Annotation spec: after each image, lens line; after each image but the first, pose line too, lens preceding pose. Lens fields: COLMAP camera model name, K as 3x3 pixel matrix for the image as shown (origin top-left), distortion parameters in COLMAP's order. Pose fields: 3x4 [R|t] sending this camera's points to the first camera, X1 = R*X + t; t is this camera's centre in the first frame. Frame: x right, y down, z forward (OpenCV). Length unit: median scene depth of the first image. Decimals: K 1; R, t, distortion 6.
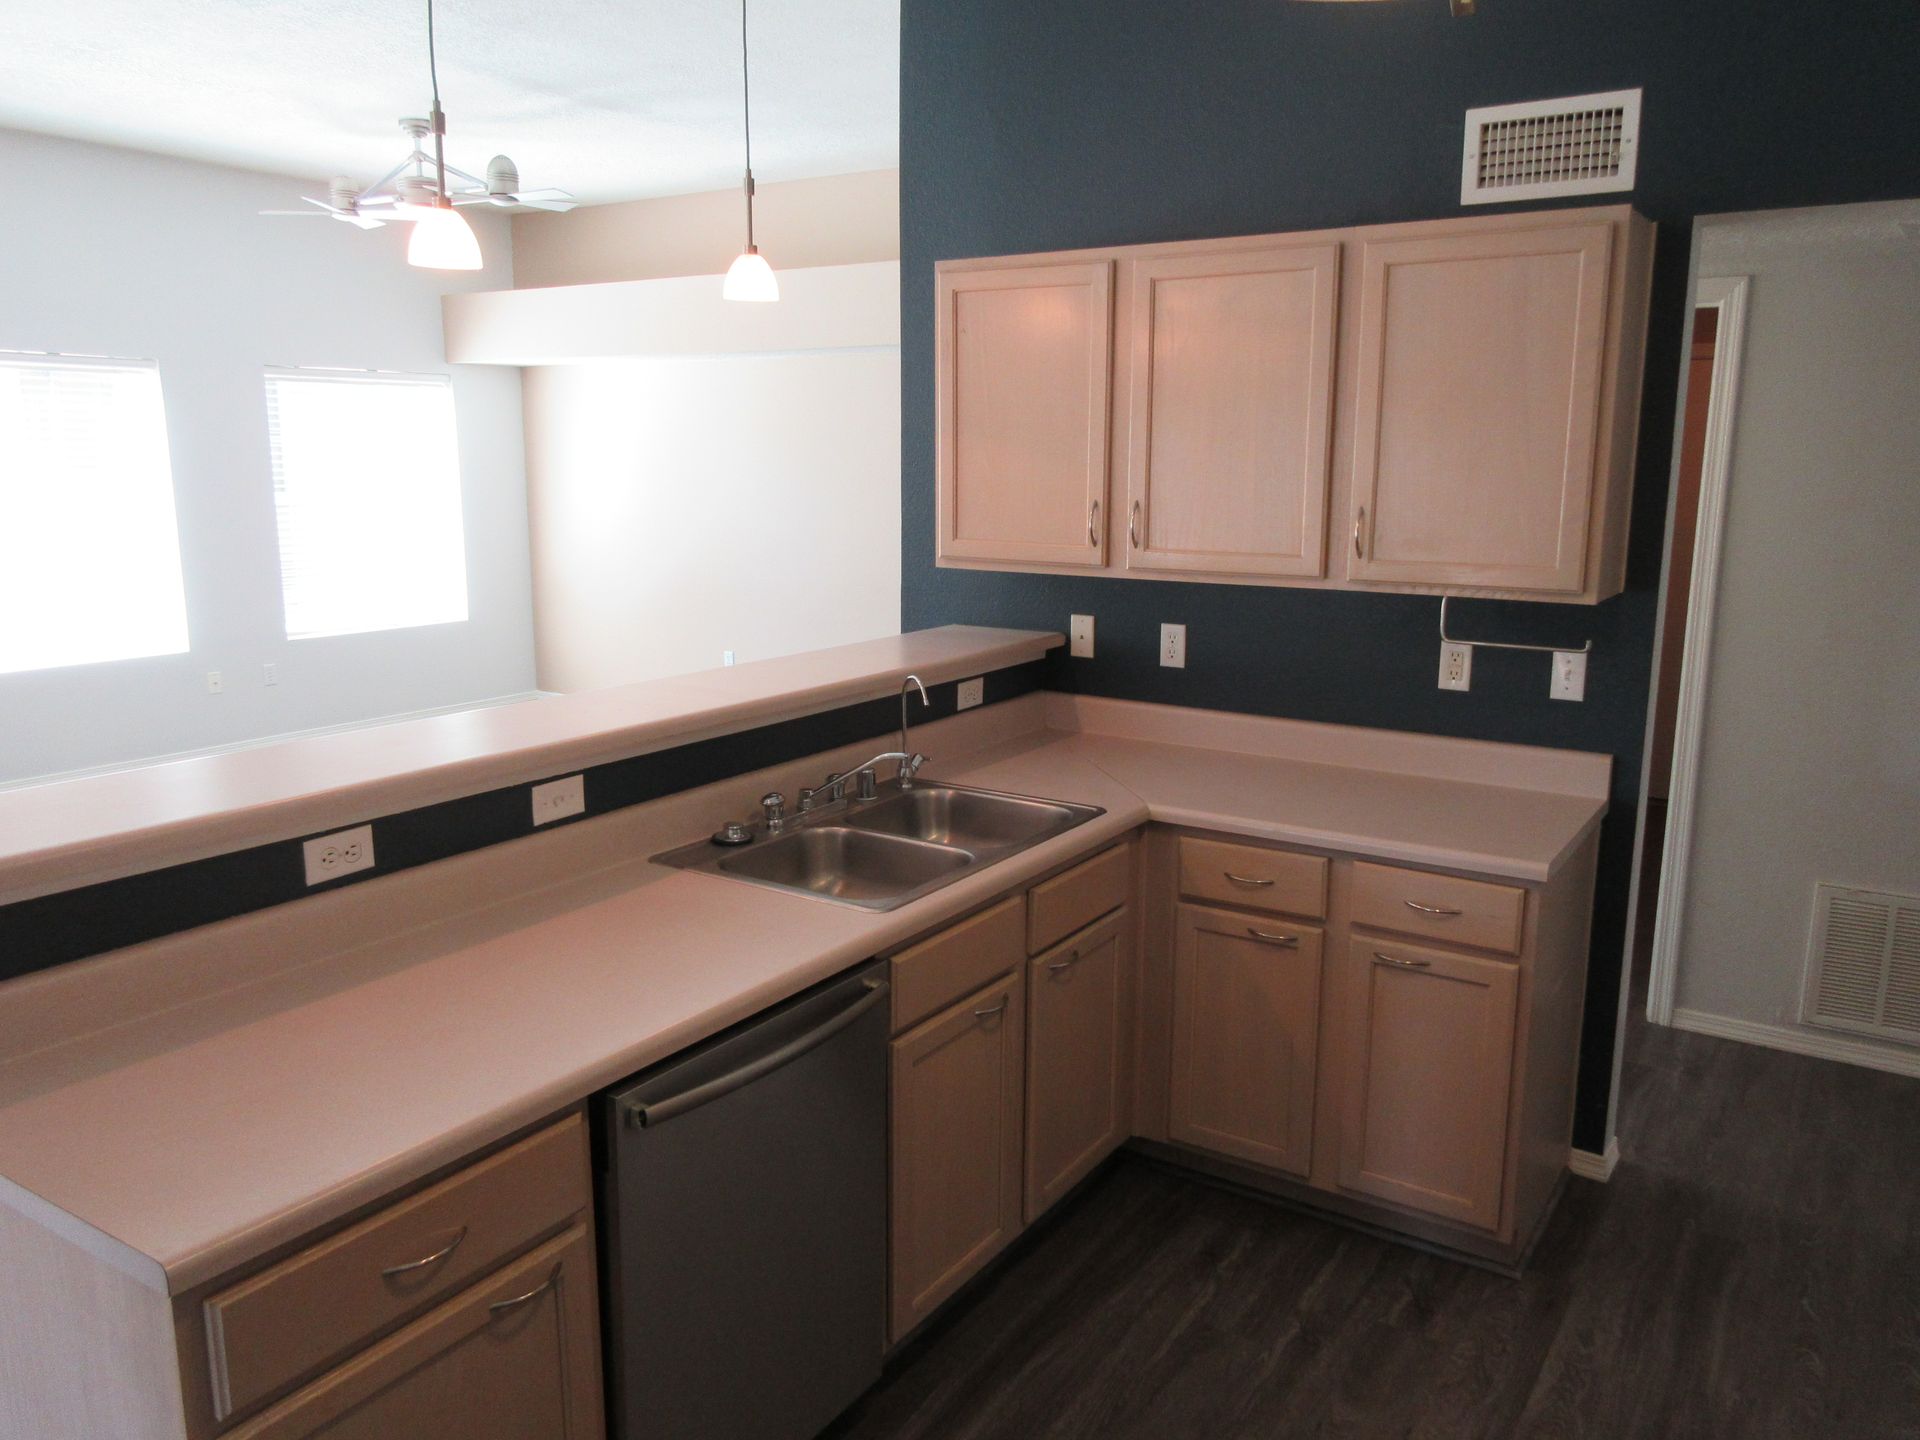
lens RADIAL K [[1425.2, 0, 969.7], [0, 1425.2, 721.3], [0, 0, 1]] dist [0.003891, 0.006703]
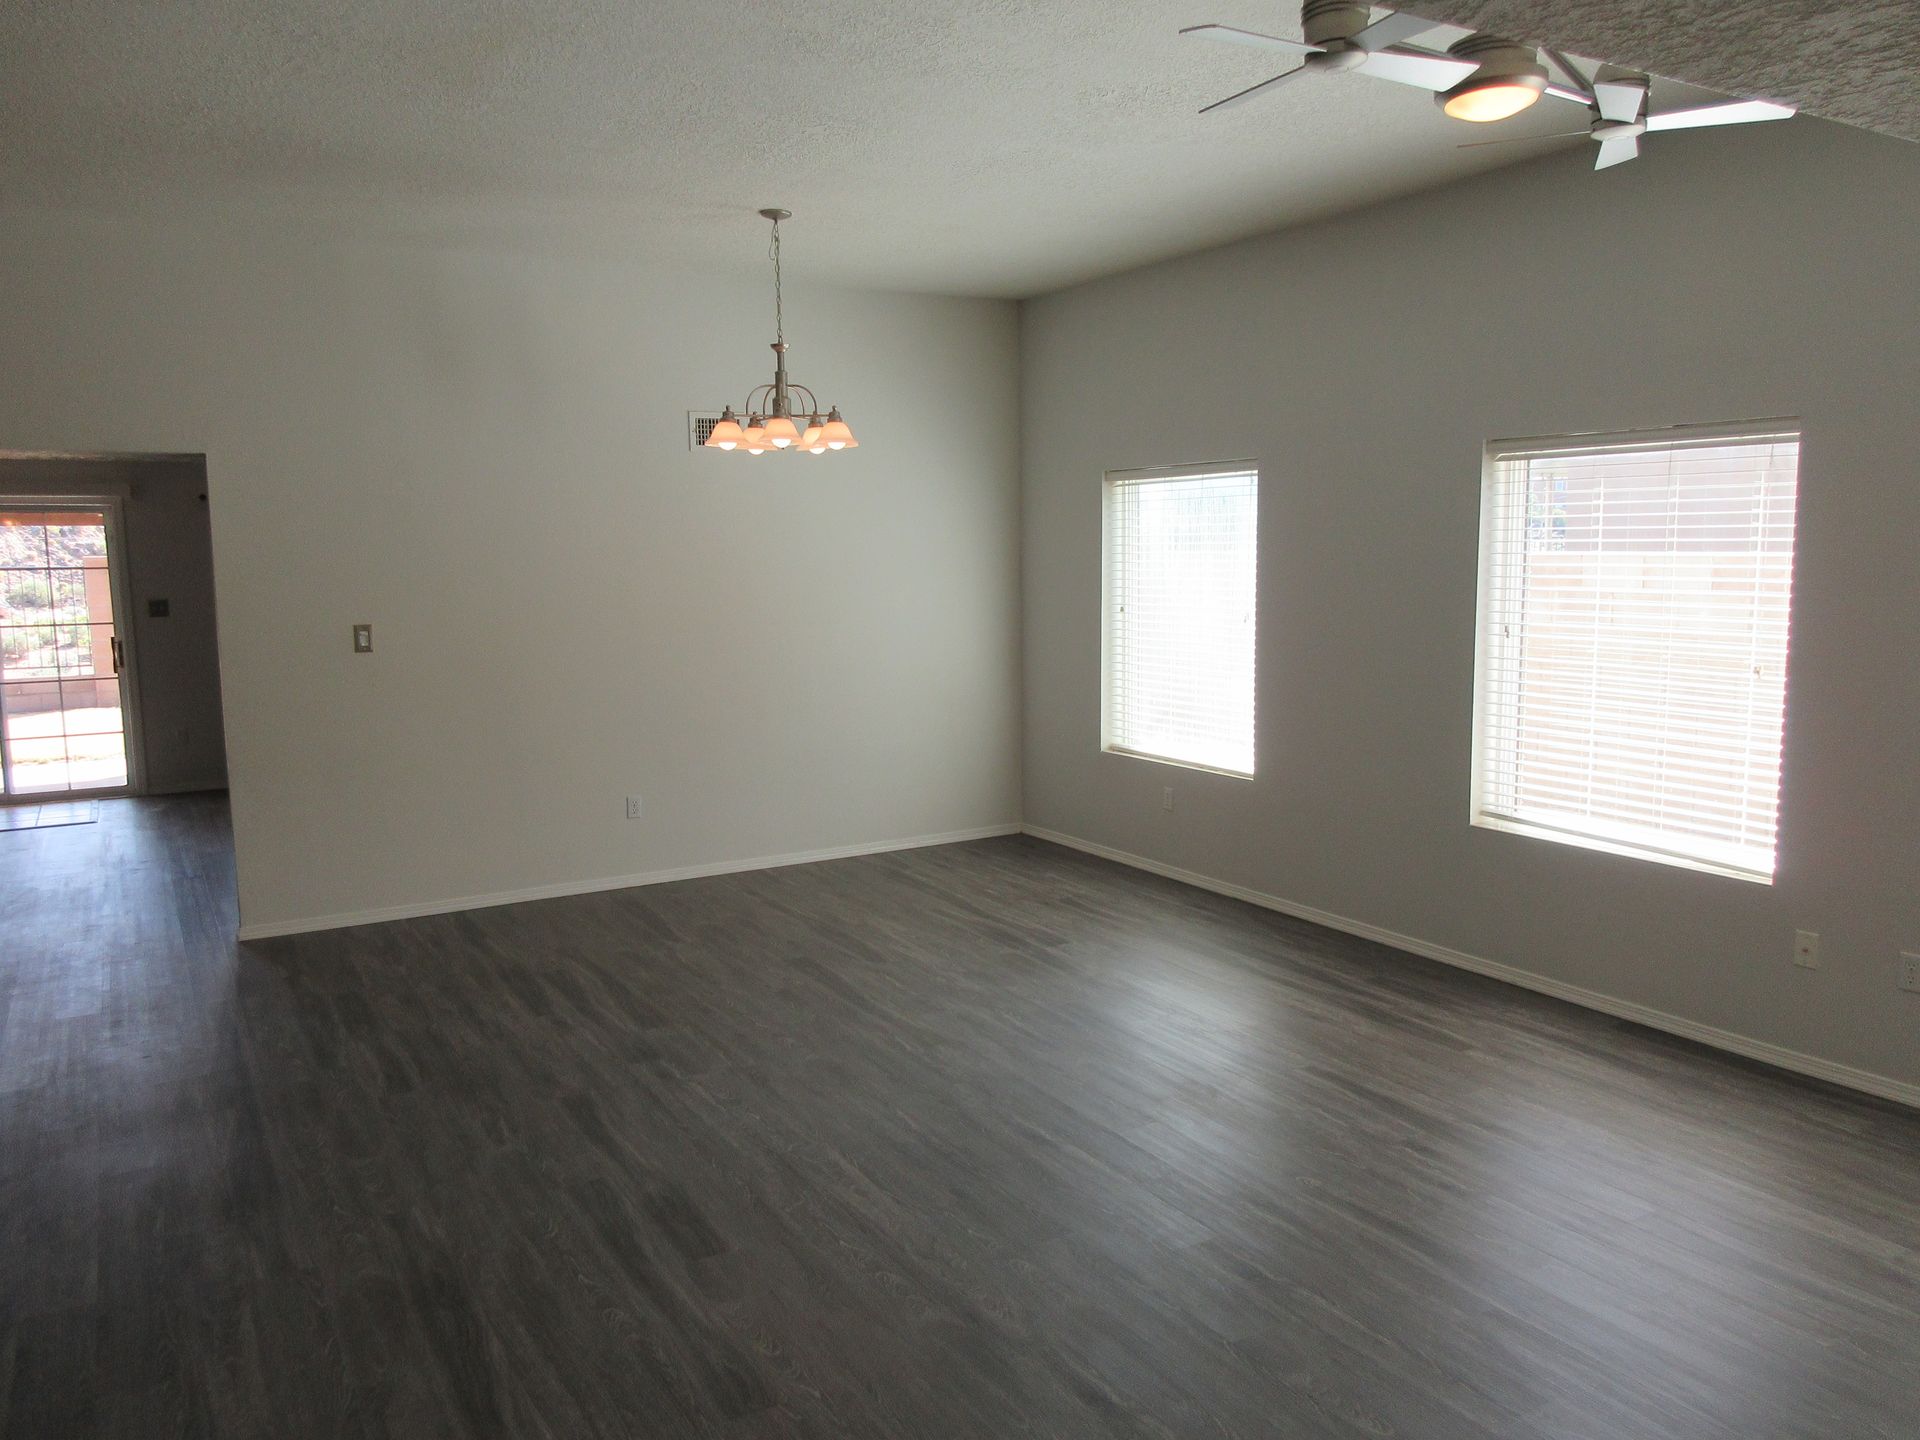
lens RADIAL K [[1425.2, 0, 969.7], [0, 1425.2, 721.3], [0, 0, 1]] dist [0.003891, 0.006703]
pose [[-0.439690, 0.109261, -0.891479, 0.191968], [-0.161606, 0.966749, 0.198192, -0.240459], [0.883491, 0.231211, -0.407412, 1.216769]]
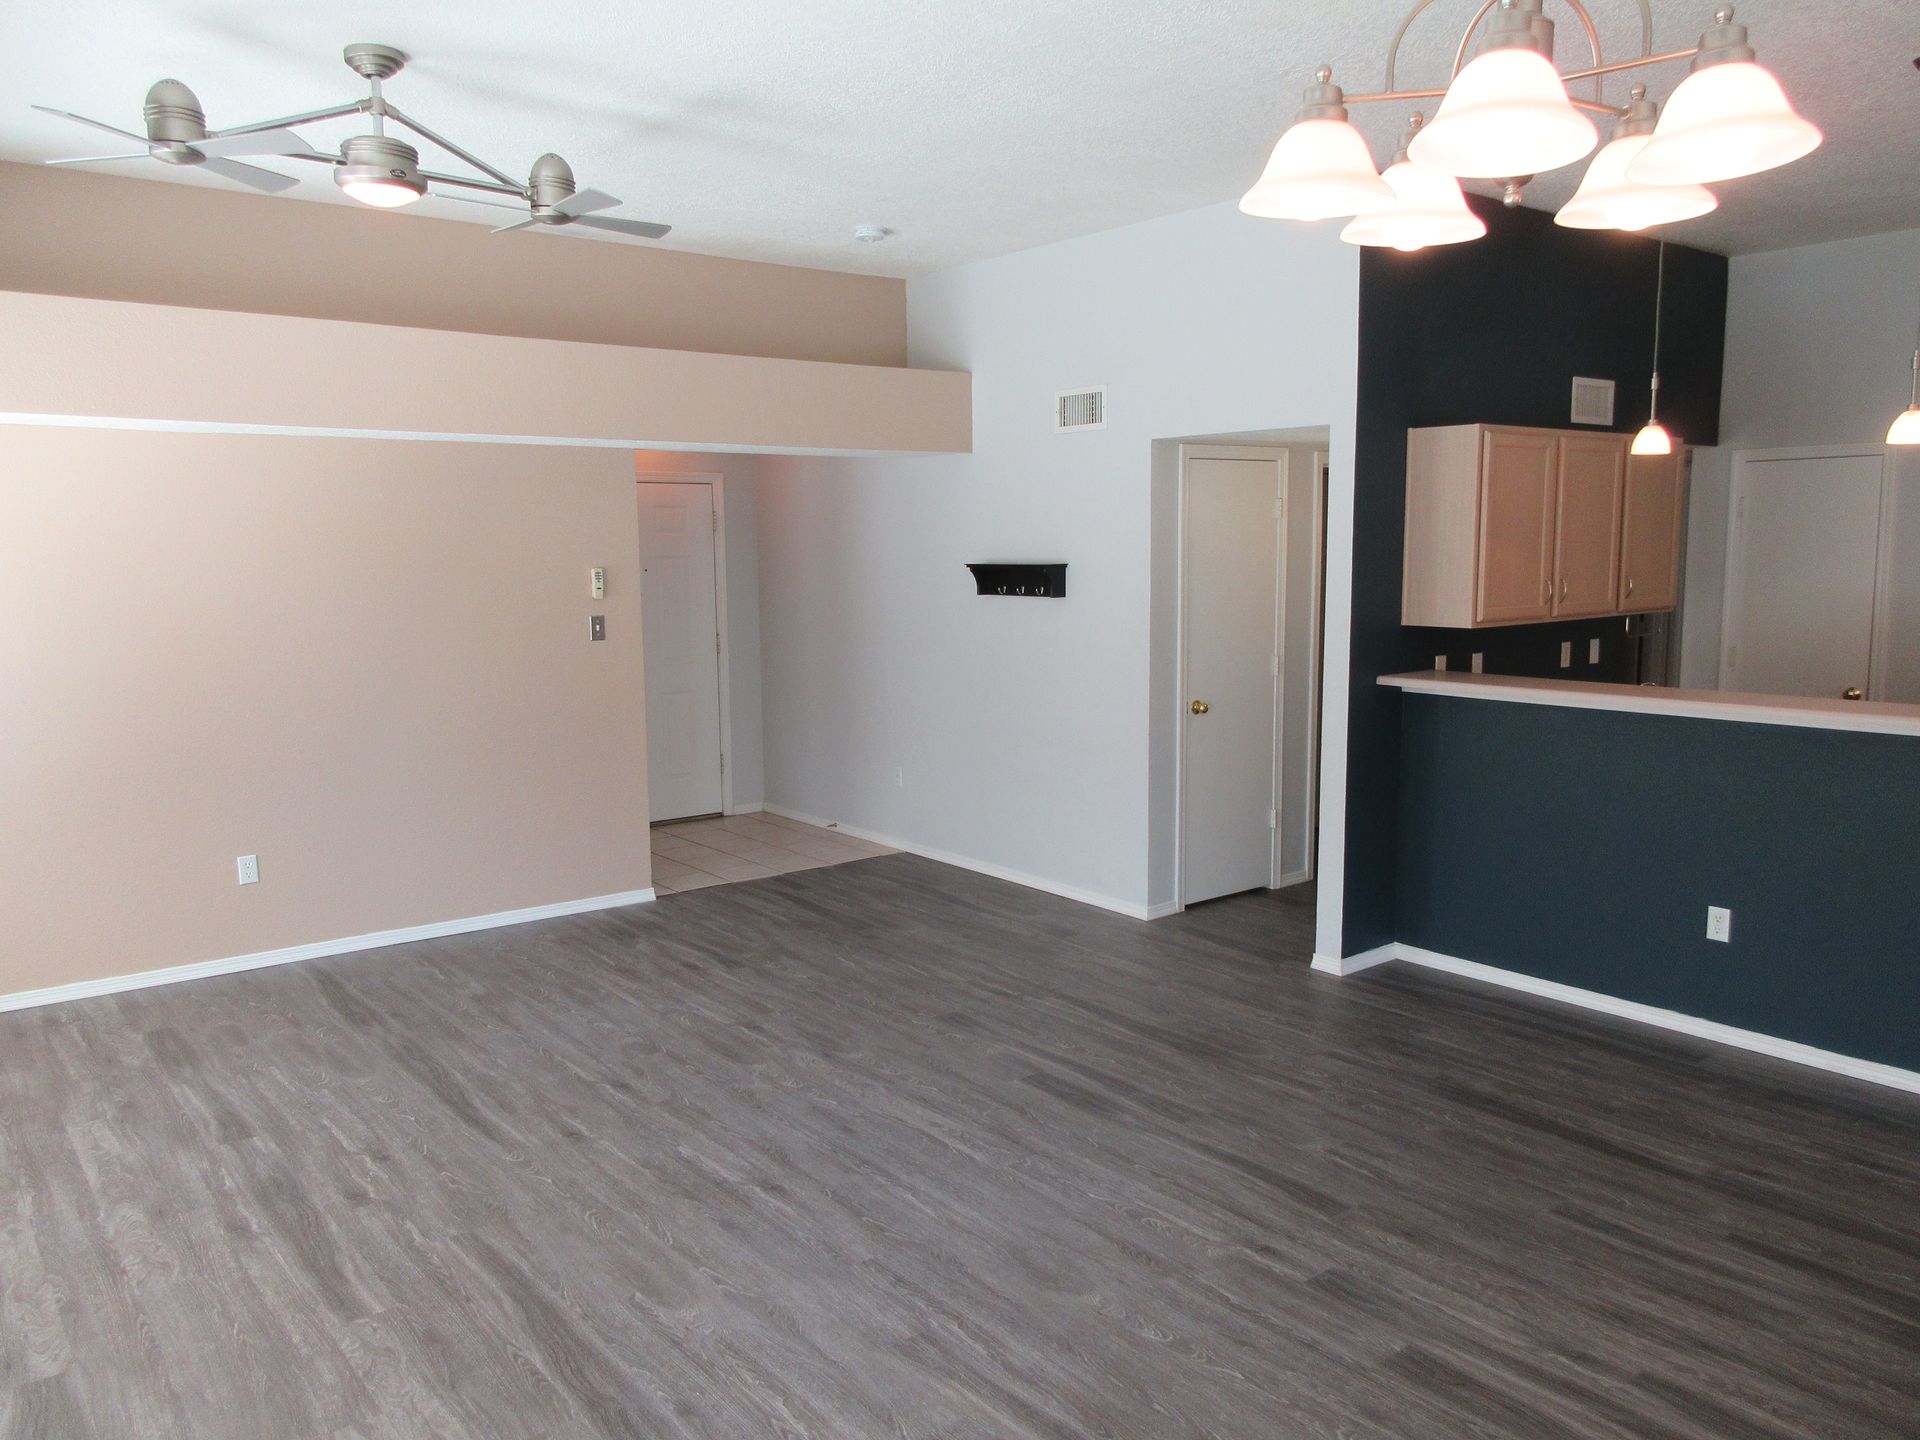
lens RADIAL K [[1425.2, 0, 969.7], [0, 1425.2, 721.3], [0, 0, 1]] dist [0.003891, 0.006703]
pose [[0.316979, -0.127926, 0.939765, -1.023148], [0.188786, 0.979544, 0.069664, -0.139199], [-0.929454, 0.155332, 0.334646, 0.653182]]
